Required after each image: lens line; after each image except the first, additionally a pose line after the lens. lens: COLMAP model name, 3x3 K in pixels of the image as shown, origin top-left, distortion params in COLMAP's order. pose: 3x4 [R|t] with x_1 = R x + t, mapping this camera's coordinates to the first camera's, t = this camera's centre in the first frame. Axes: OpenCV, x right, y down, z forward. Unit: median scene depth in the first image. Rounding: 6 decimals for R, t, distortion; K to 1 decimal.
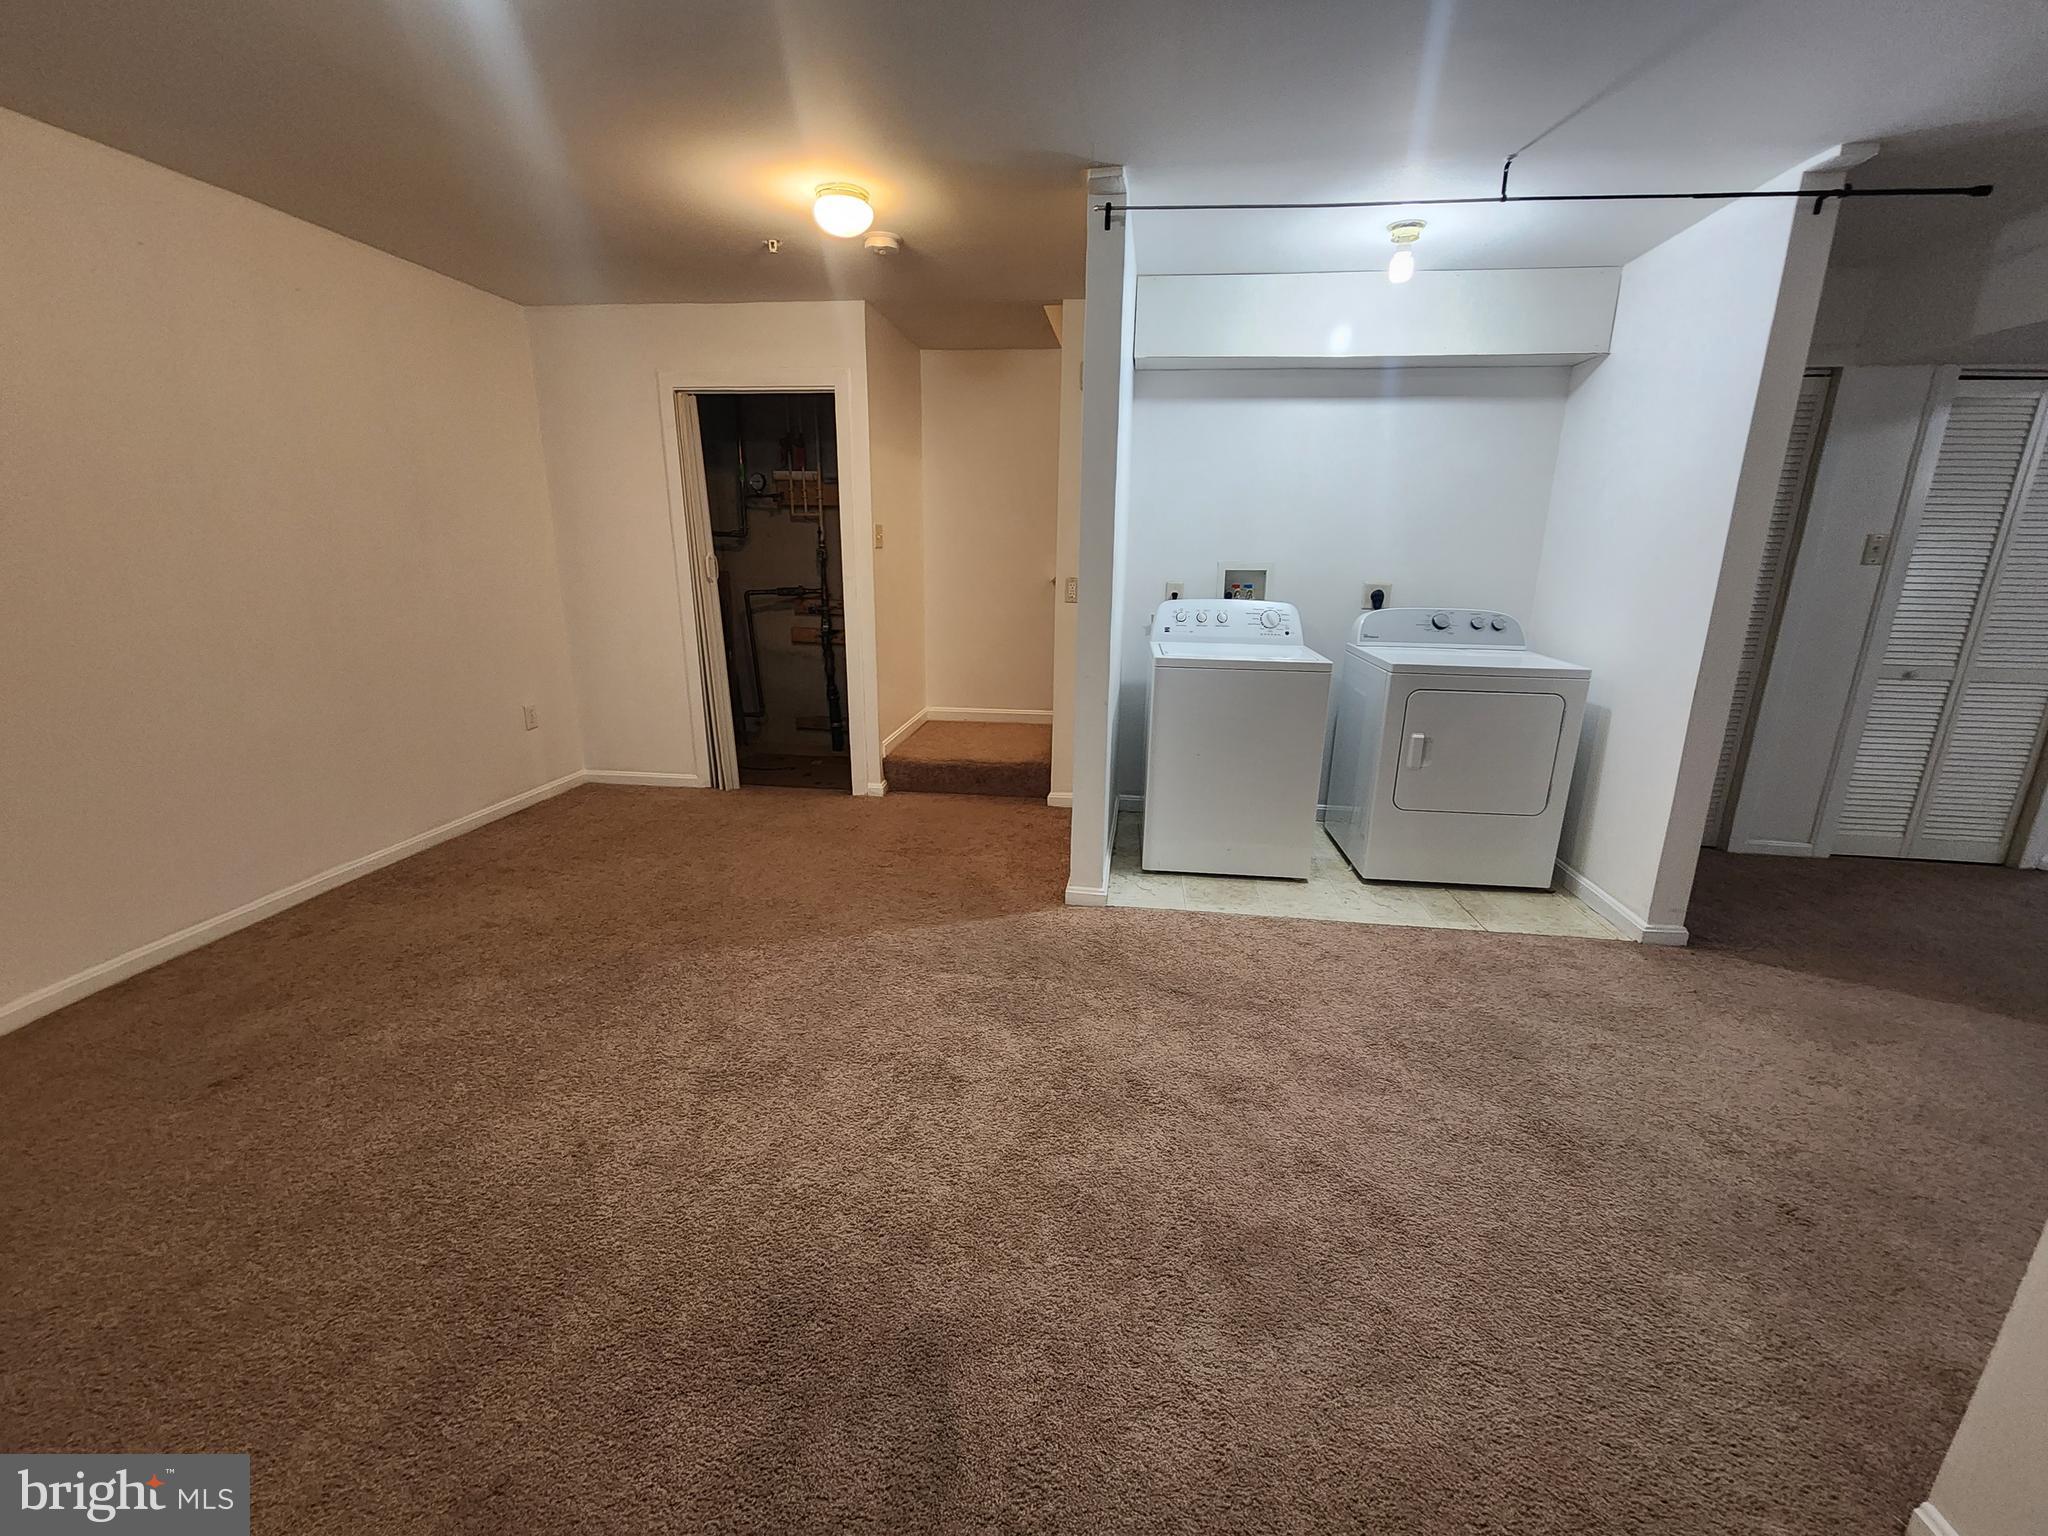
lens RADIAL K [[840.9, 0, 1036.7], [0, 840.9, 769.4], [0, 0, 1]] dist [-0.000025, -0.000167]
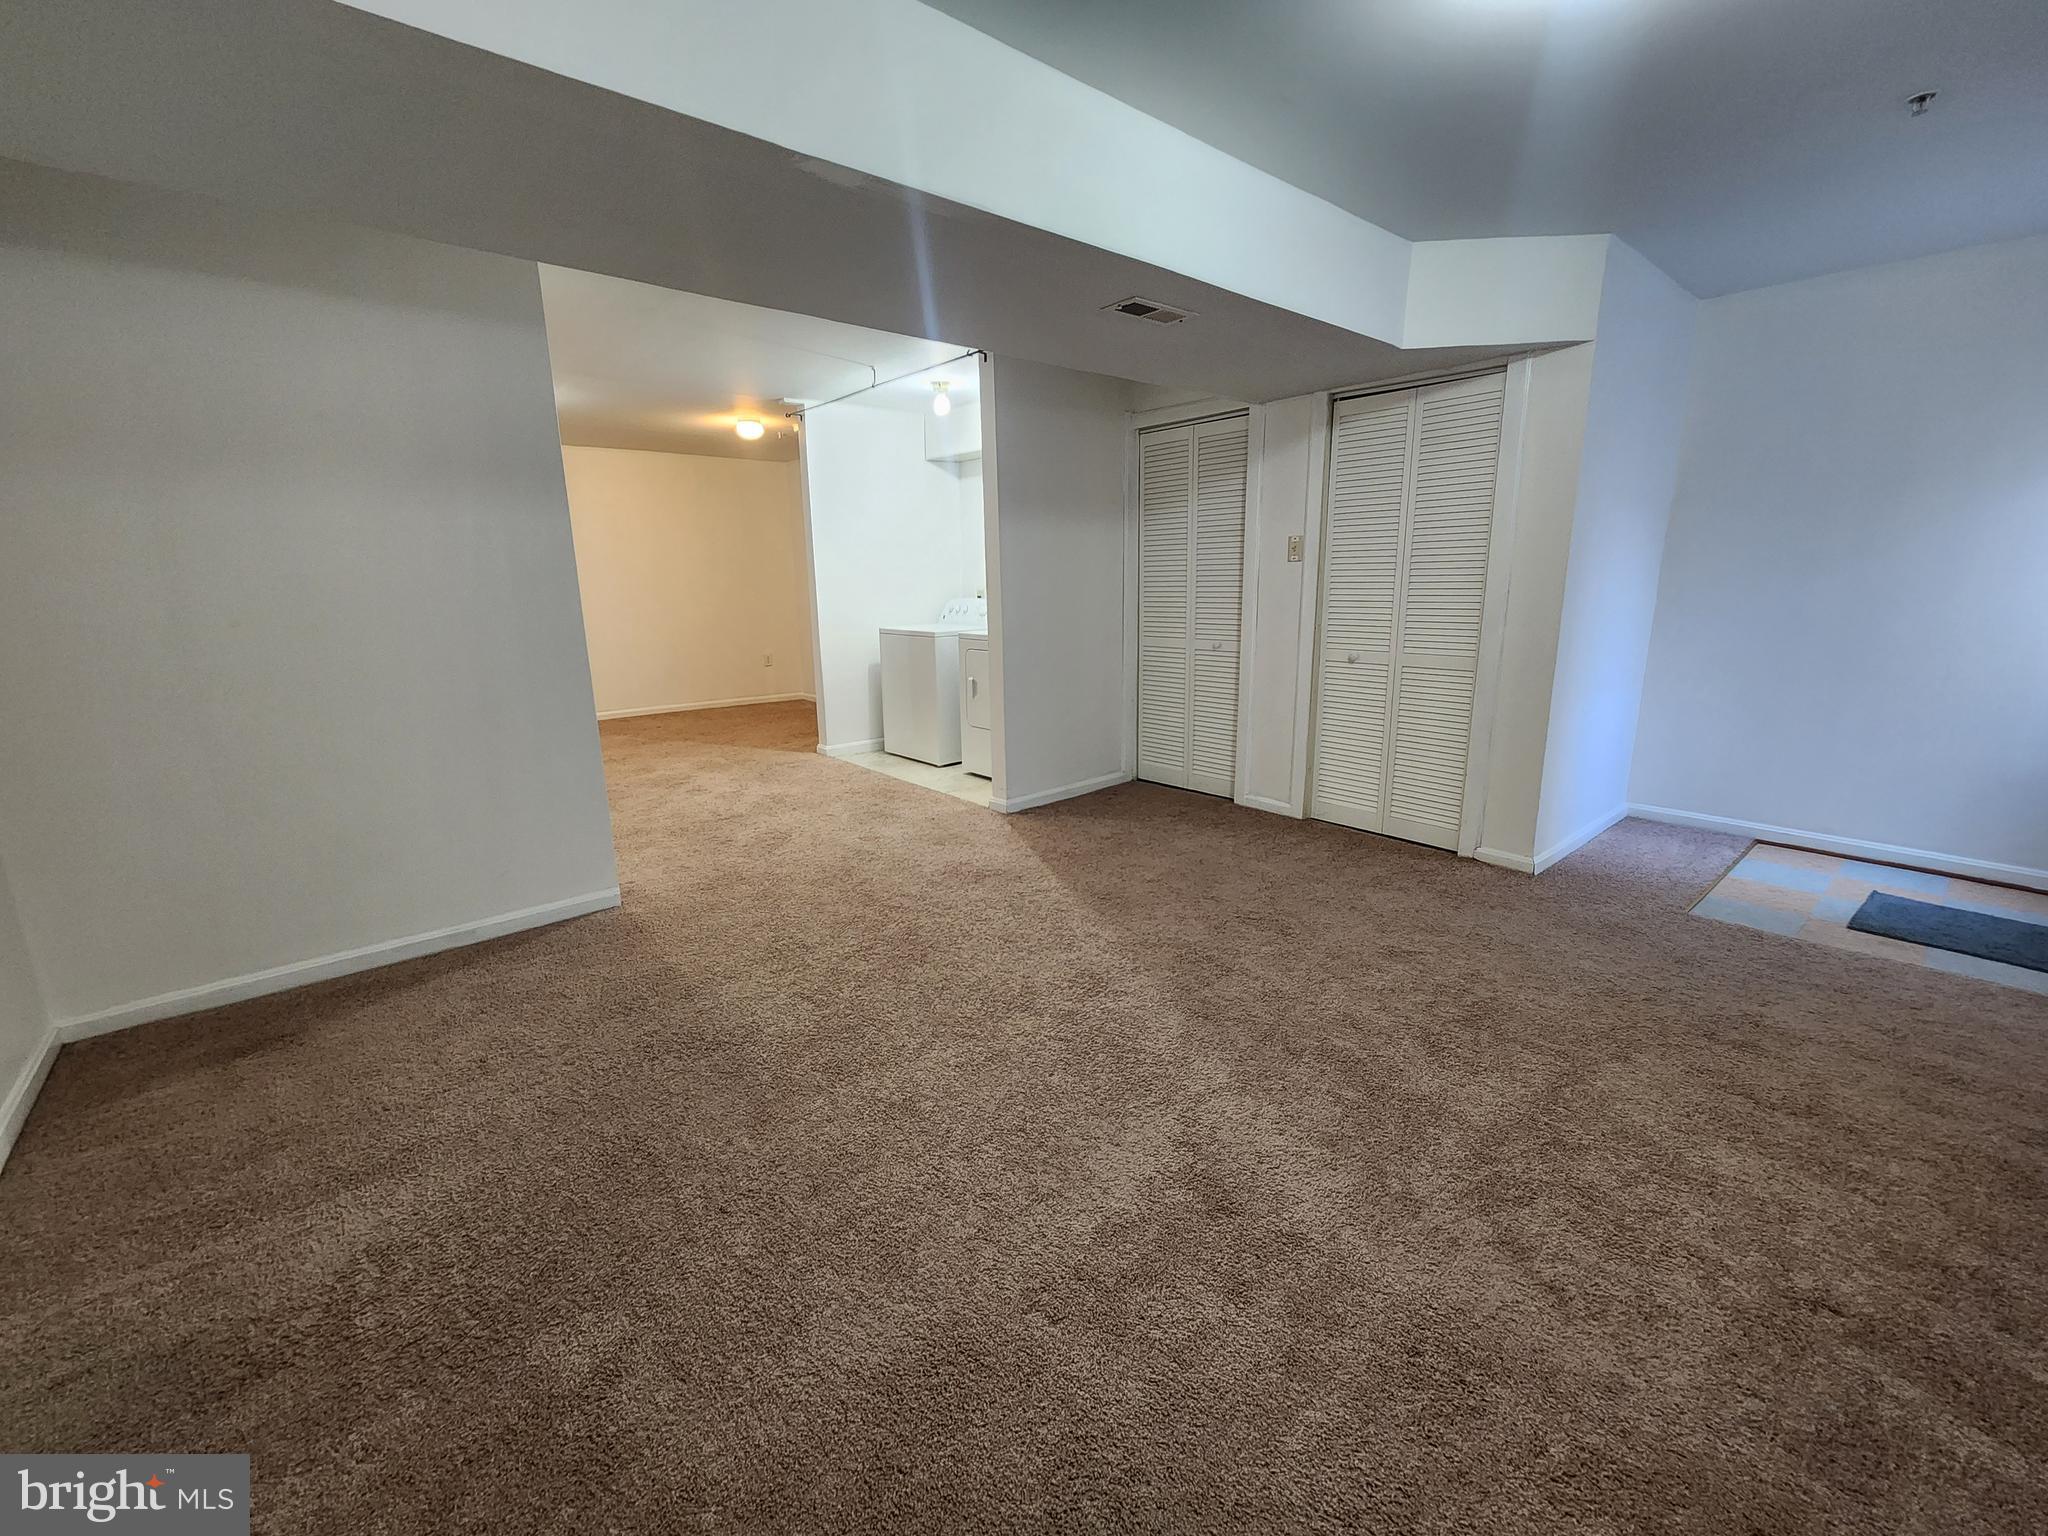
lens RADIAL K [[843.9, 0, 1023.0], [0, 843.9, 765.2], [0, 0, 1]] dist [0.003224, 0.000160]
pose [[0.727528, 0.121285, -0.675273, 1.608299], [-0.157459, 0.987495, 0.007719, 0.095872], [0.667765, 0.100712, 0.737528, -0.087138]]
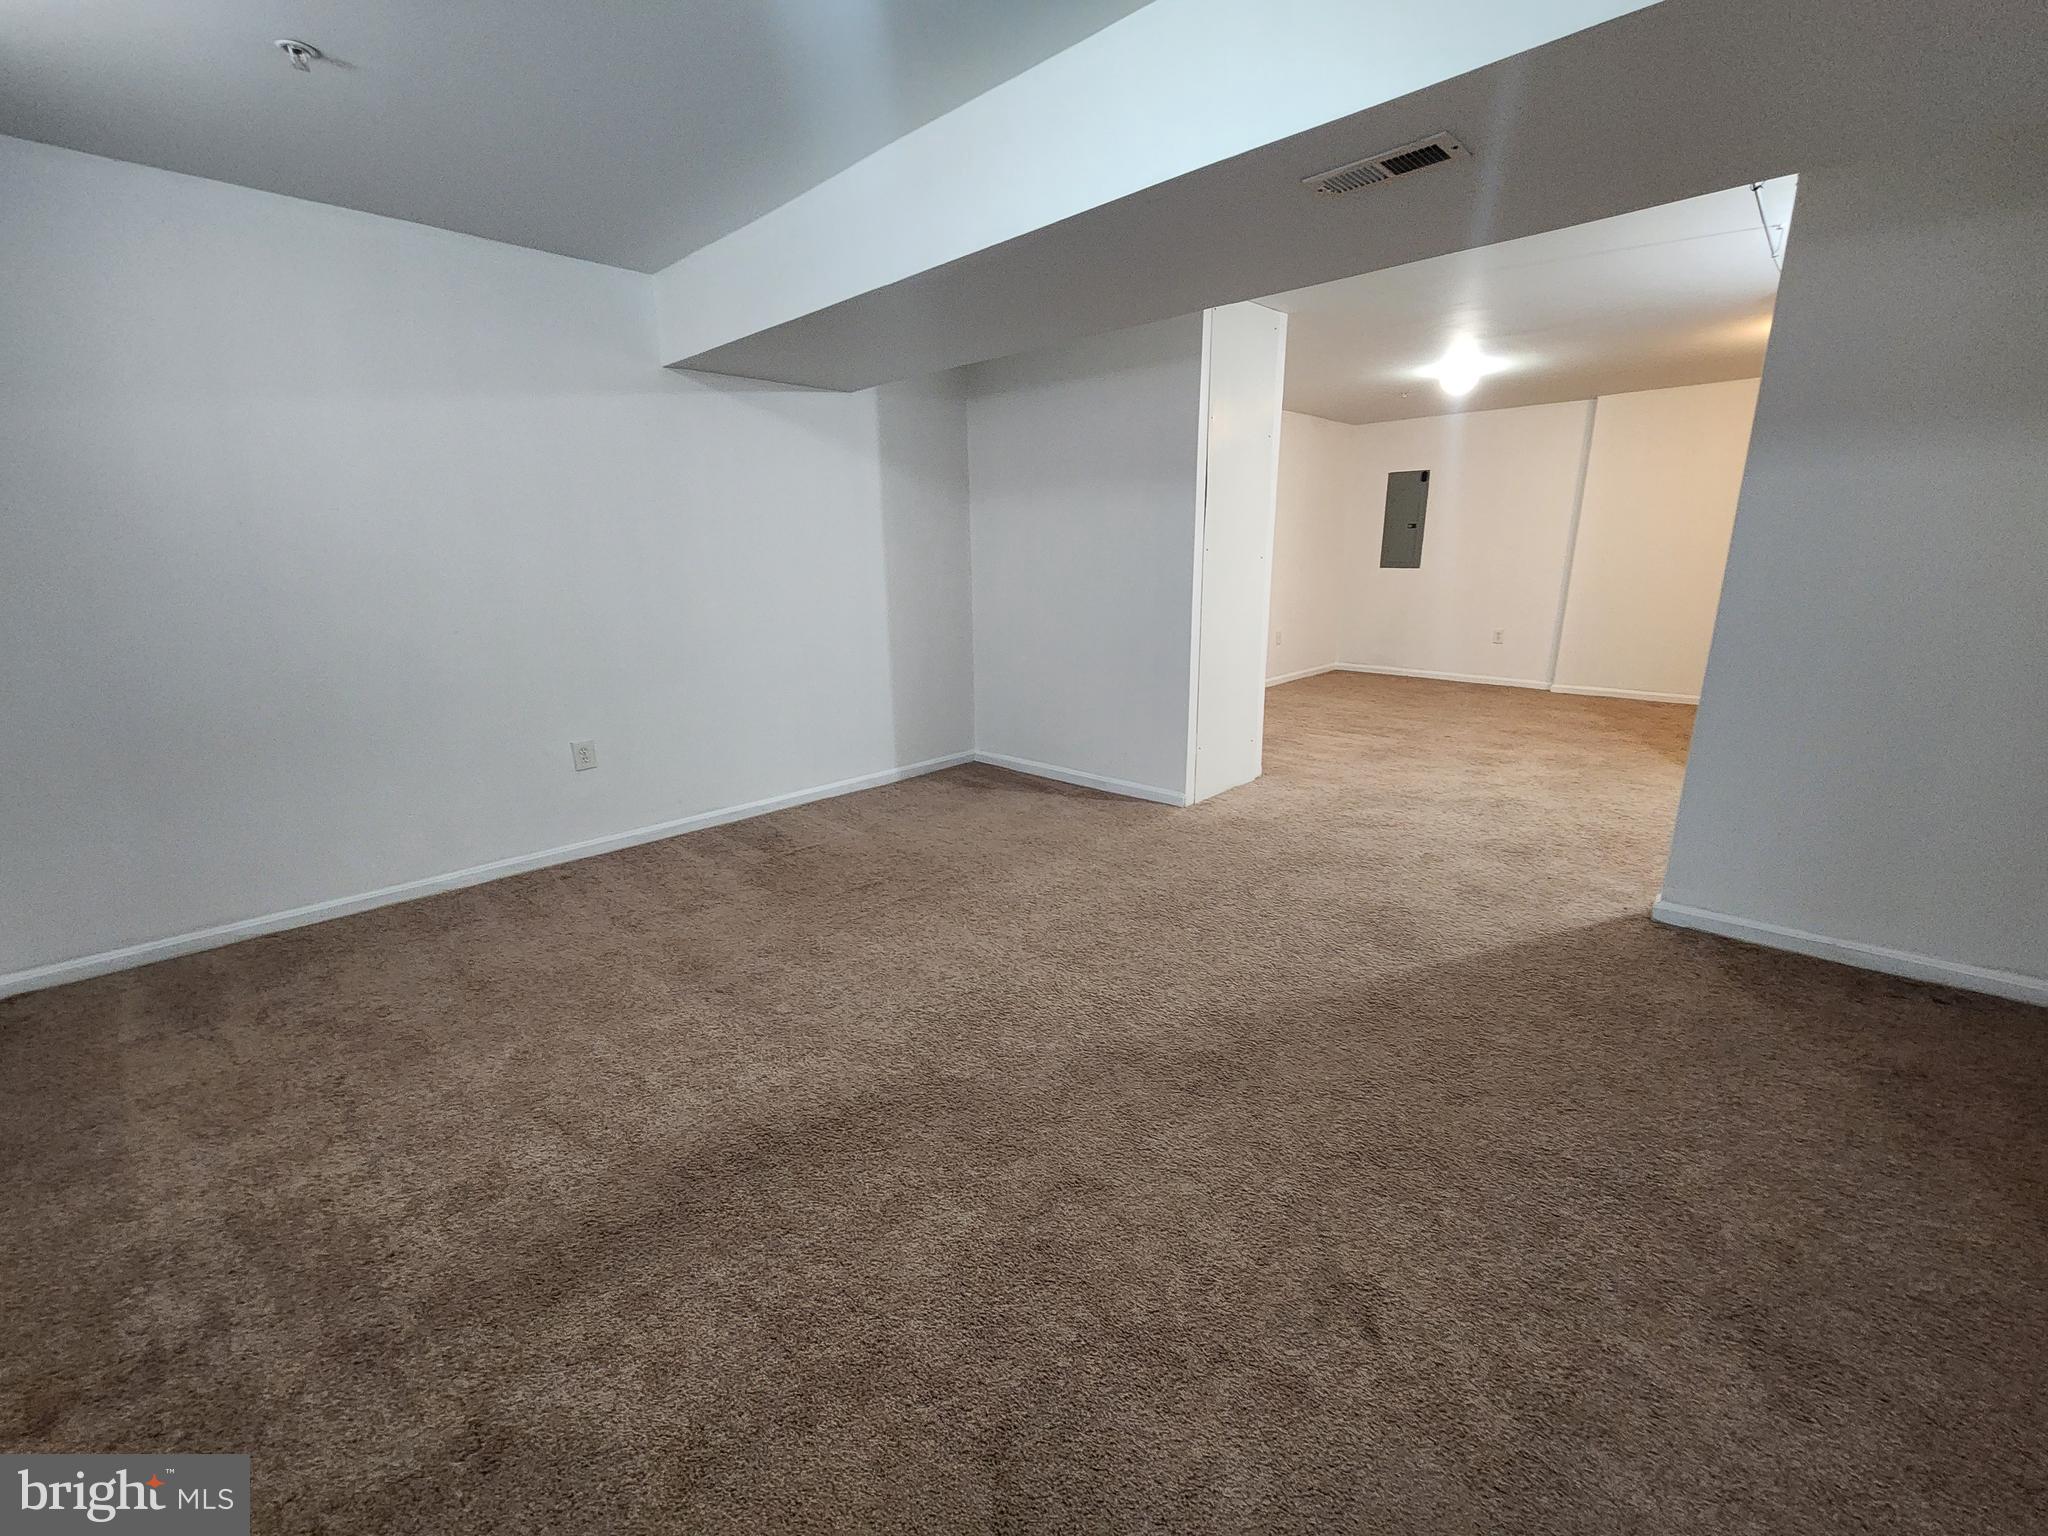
lens RADIAL K [[843.9, 0, 1023.0], [0, 843.9, 765.2], [0, 0, 1]] dist [0.003224, 0.000160]
pose [[-0.606183, 0.184881, -0.773538, 1.727341], [-0.214906, 0.898350, 0.383123, -0.151022], [0.765740, 0.398481, -0.504833, 0.779352]]
